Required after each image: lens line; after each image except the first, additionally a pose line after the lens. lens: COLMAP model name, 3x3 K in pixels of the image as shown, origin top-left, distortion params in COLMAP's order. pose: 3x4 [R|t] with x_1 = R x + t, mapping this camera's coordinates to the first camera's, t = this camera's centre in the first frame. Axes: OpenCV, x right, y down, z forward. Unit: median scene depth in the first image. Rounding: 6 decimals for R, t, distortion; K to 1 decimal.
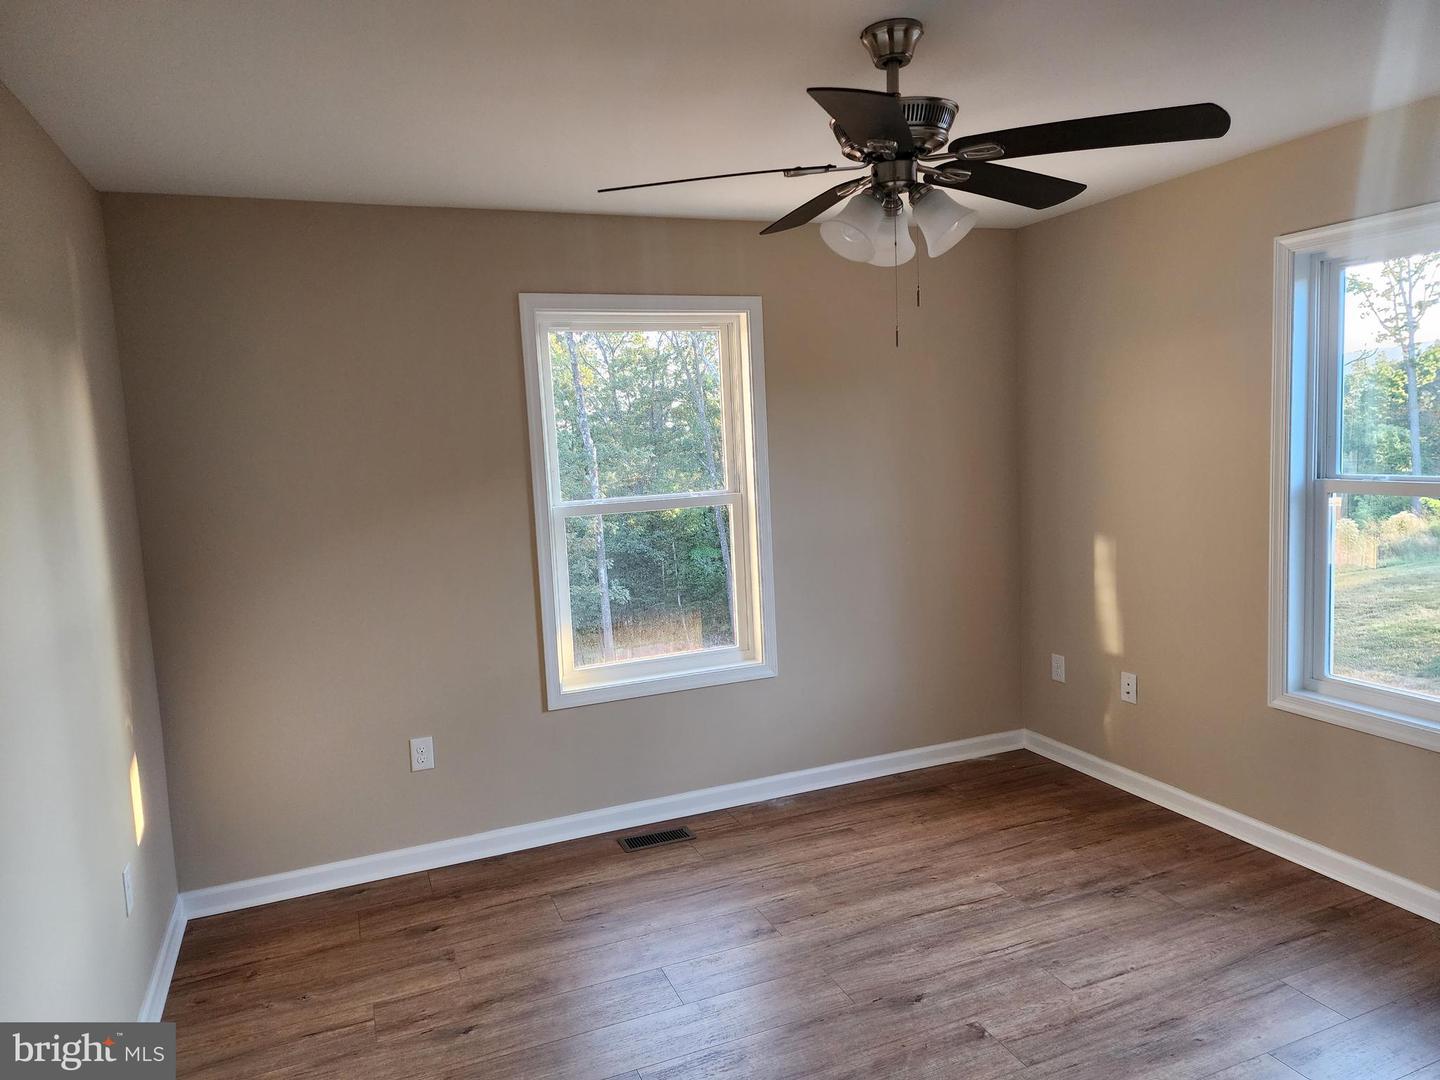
lens RADIAL K [[975.5, 0, 722.9], [0, 975.5, 550.7], [0, 0, 1]] dist [0.061604, -0.073559]
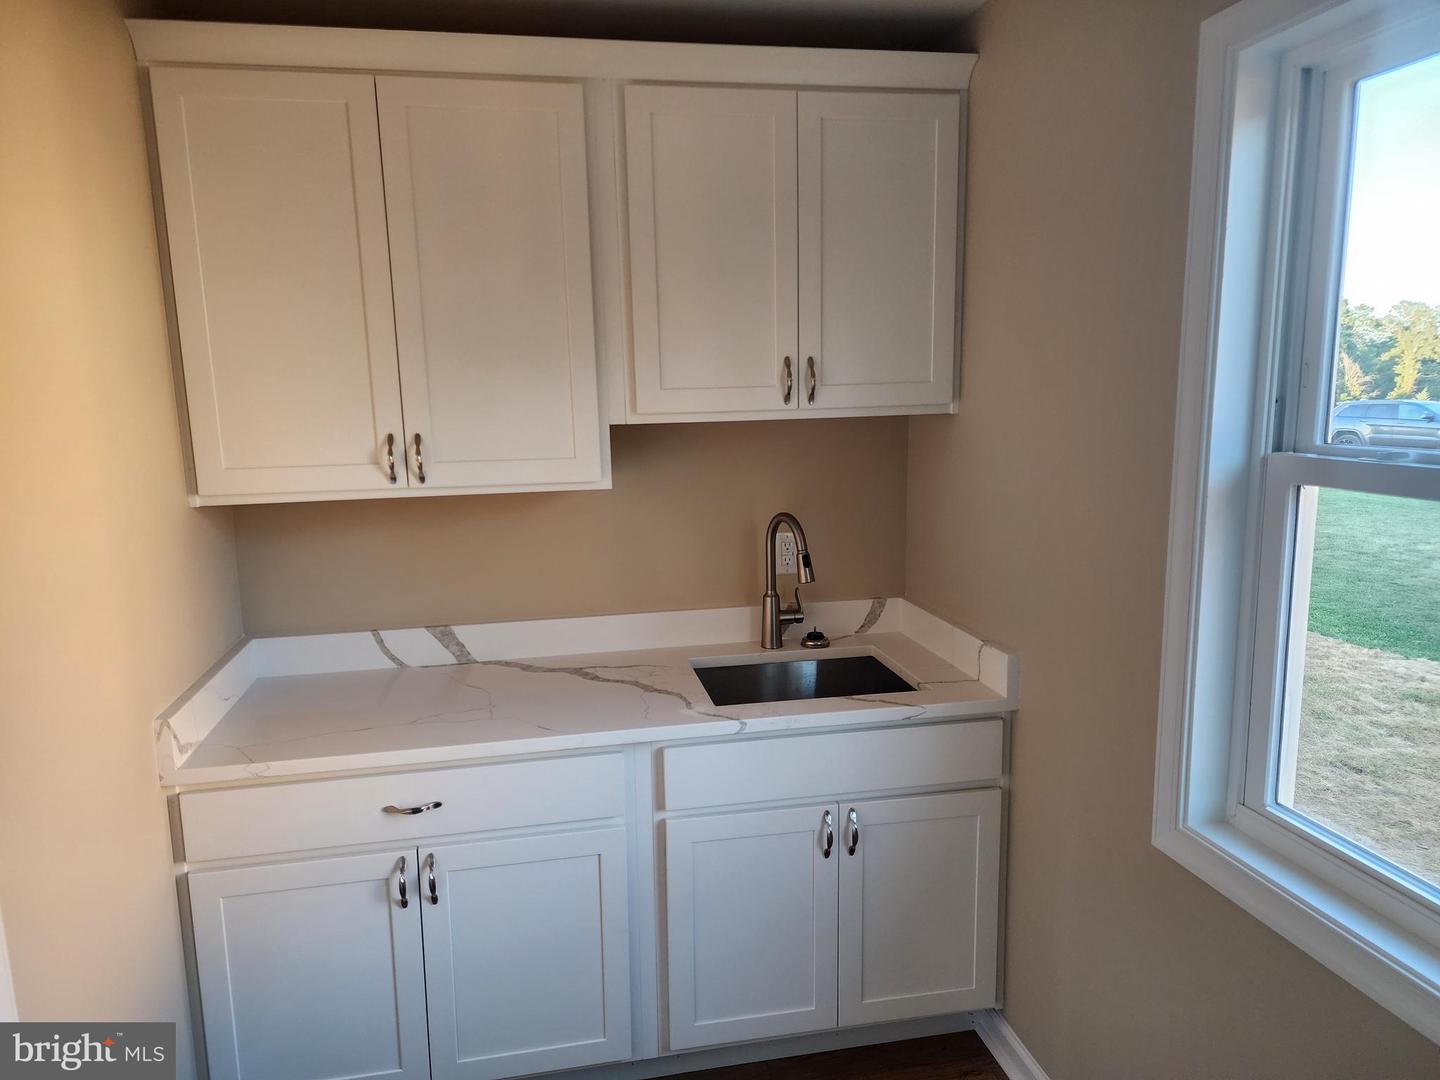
lens RADIAL K [[975.5, 0, 722.9], [0, 975.5, 550.7], [0, 0, 1]] dist [0.061604, -0.073559]
pose [[0.998332, 0.037485, 0.043906, 0.287490], [-0.039649, 0.997987, 0.049501, -0.034924], [-0.041963, -0.051159, 0.997809, 0.480449]]
